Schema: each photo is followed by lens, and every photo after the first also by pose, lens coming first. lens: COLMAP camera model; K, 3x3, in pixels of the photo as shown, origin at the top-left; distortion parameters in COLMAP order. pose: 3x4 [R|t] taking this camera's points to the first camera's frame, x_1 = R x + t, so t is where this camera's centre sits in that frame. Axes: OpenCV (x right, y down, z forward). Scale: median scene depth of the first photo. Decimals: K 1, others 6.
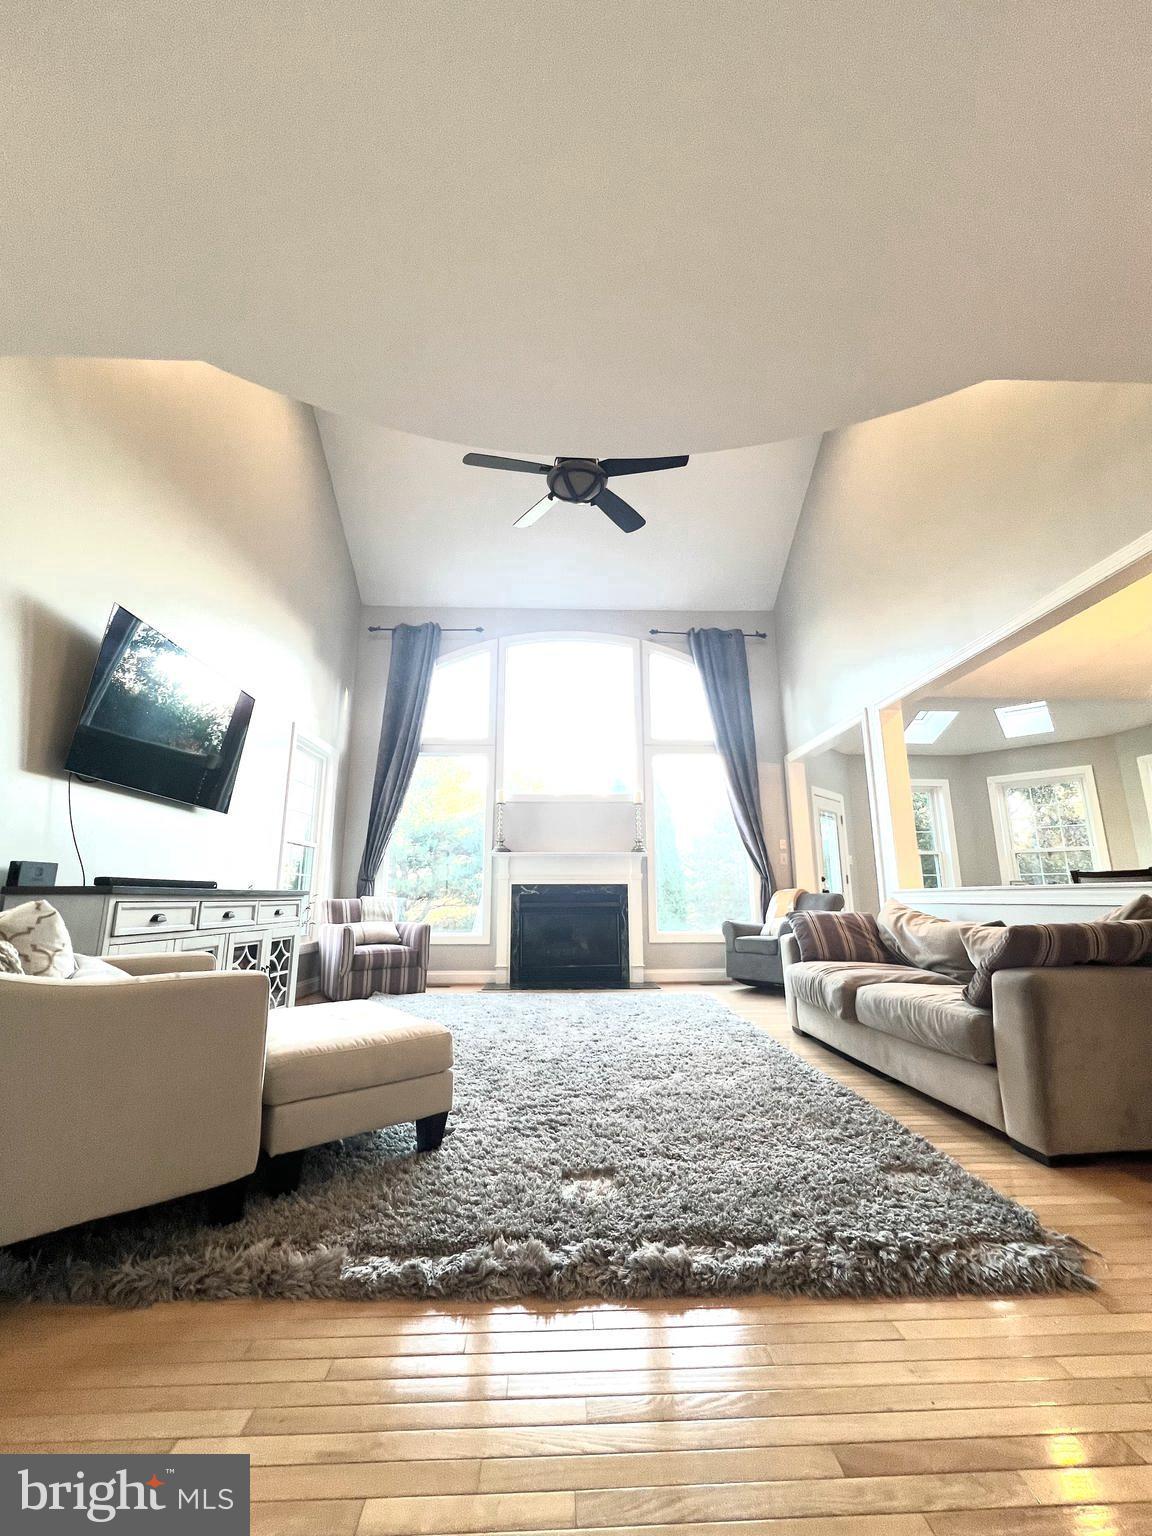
lens RADIAL K [[614.8, 0, 576.0], [0, 614.8, 768.0], [0, 0, 1]] dist [0.001533, -0.000121]
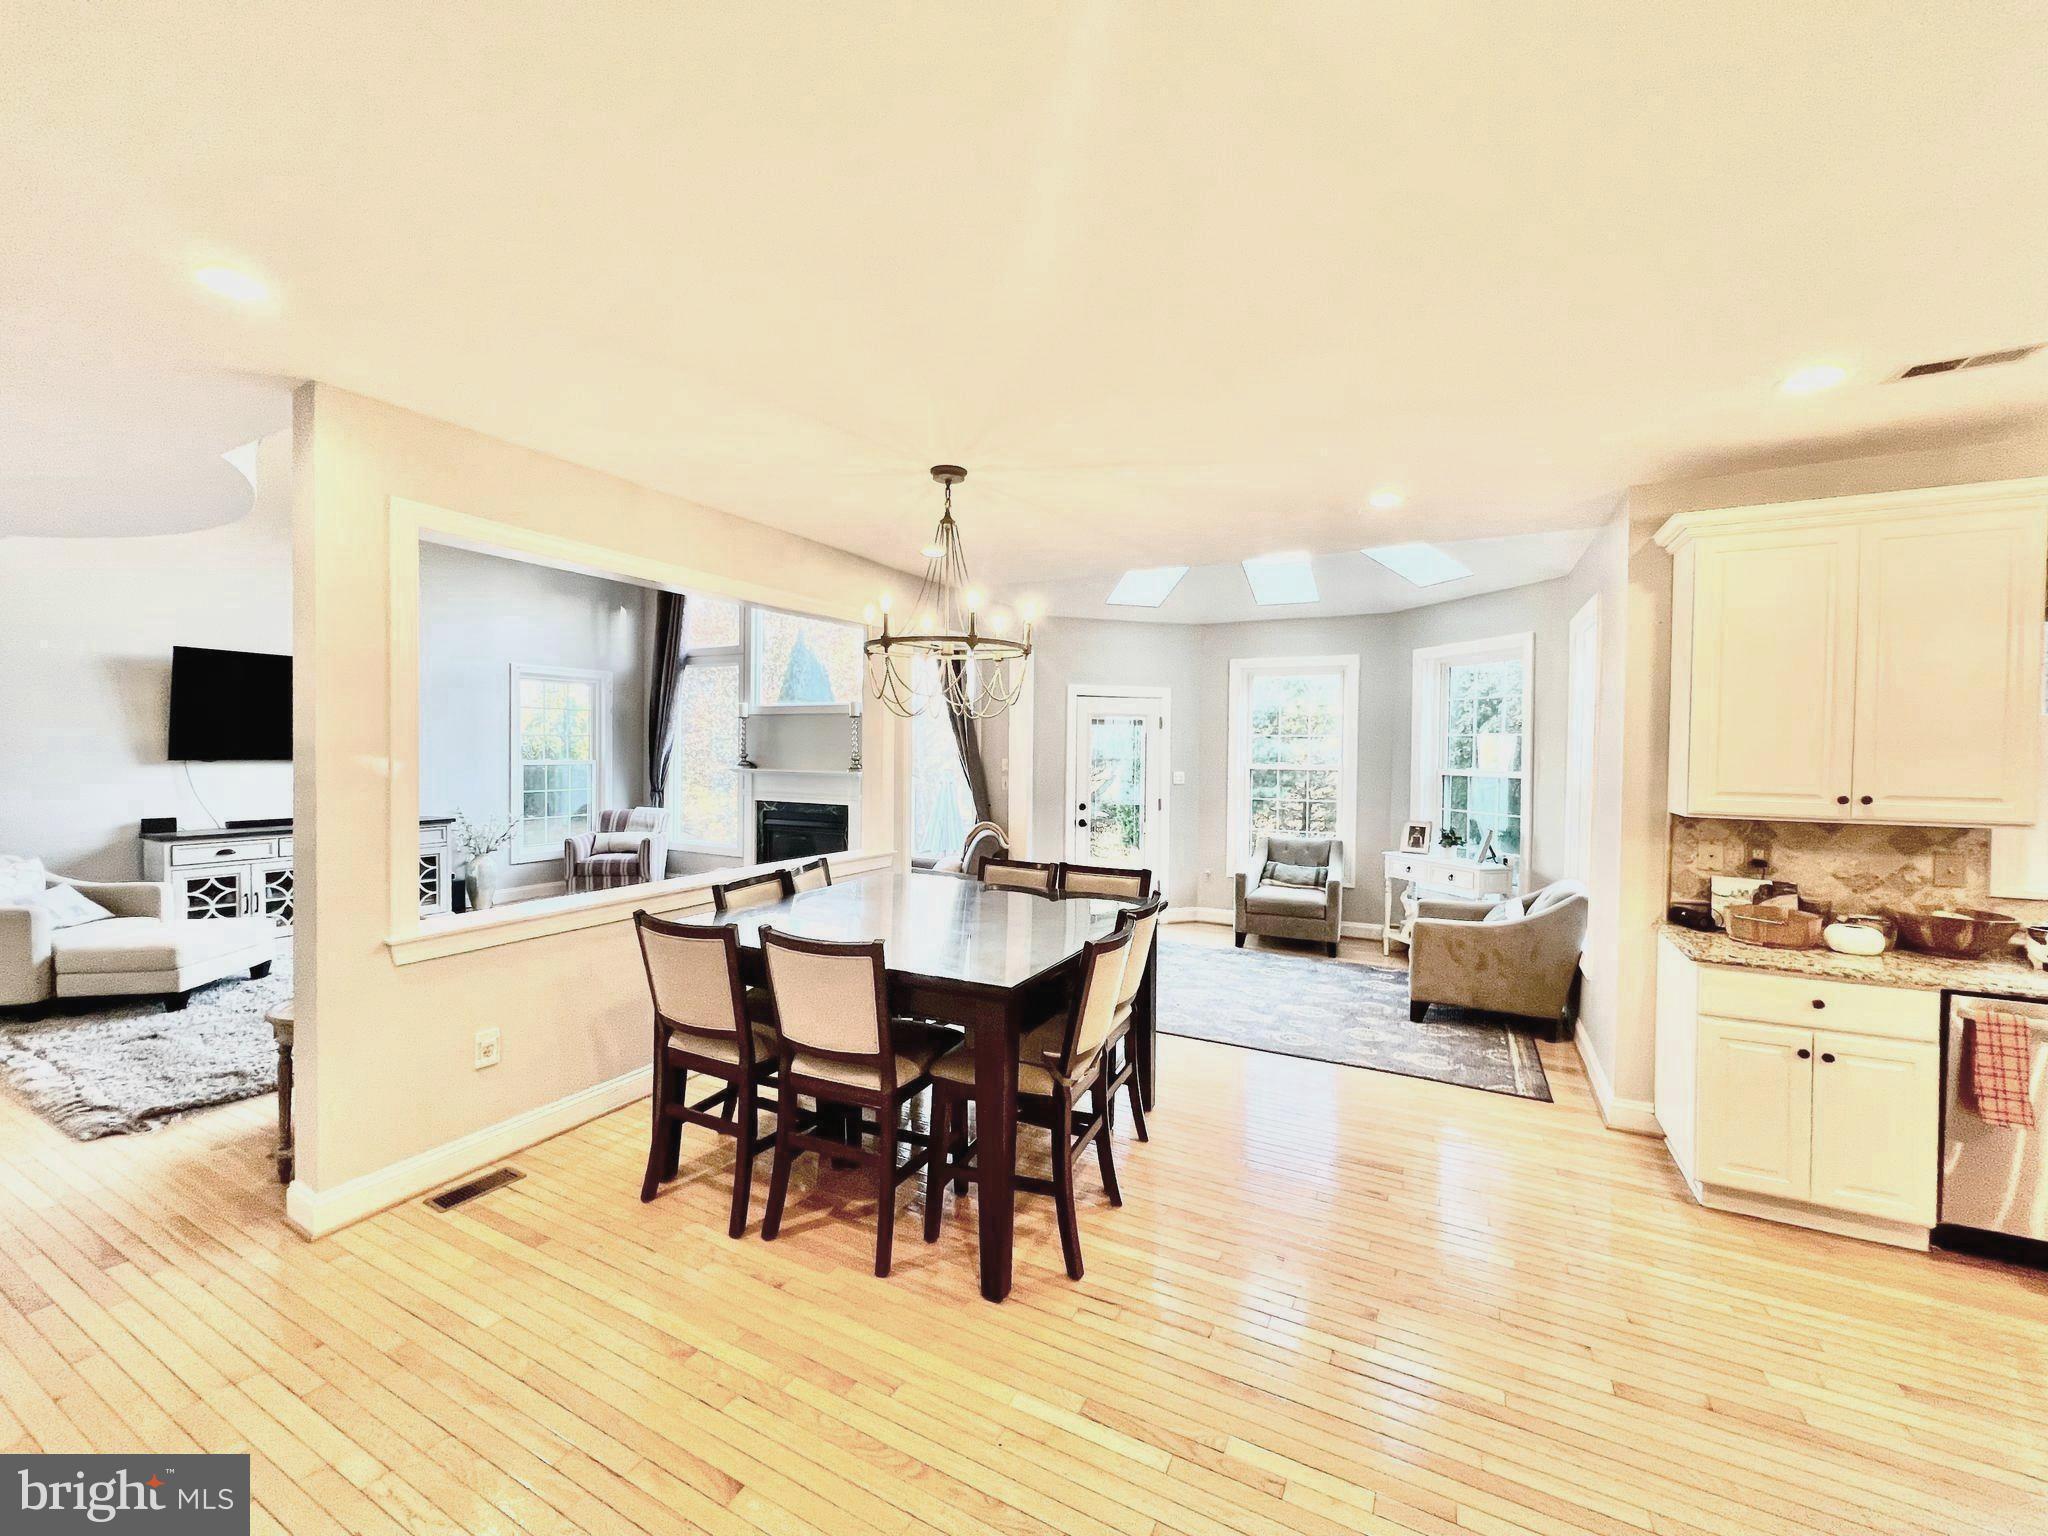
lens RADIAL K [[819.7, 0, 1018.3], [0, 819.7, 763.3], [0, 0, 1]] dist [0.001533, -0.000121]
pose [[0.863656, 0.020358, -0.503671, 1.103920], [0.093273, 0.975476, 0.199366, -0.107361], [0.495378, -0.219163, 0.840576, 0.158767]]
